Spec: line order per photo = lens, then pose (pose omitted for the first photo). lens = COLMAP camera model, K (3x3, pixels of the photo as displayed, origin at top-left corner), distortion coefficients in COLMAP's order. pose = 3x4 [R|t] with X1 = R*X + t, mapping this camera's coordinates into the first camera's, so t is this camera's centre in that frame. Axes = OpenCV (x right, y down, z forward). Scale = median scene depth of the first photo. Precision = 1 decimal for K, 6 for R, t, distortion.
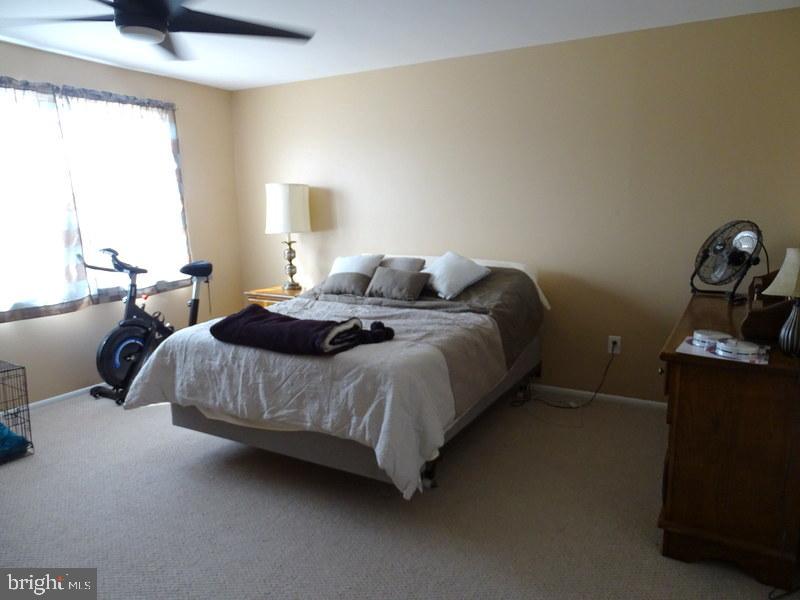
lens RADIAL K [[591.9, 0, 400.0], [0, 591.9, 300.0], [0, 0, 1]] dist [-0.006339, -0.005487]
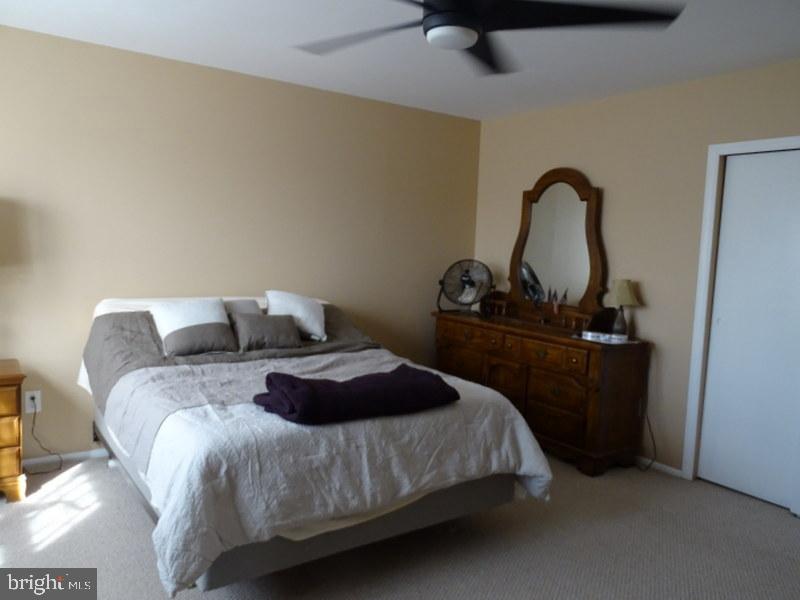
lens RADIAL K [[591.9, 0, 400.0], [0, 591.9, 300.0], [0, 0, 1]] dist [-0.006339, -0.005487]
pose [[0.413050, -0.052243, 0.909209, -0.929535], [0.099100, 0.995003, 0.012152, -0.083413], [-0.905301, 0.085083, 0.416163, 0.596748]]
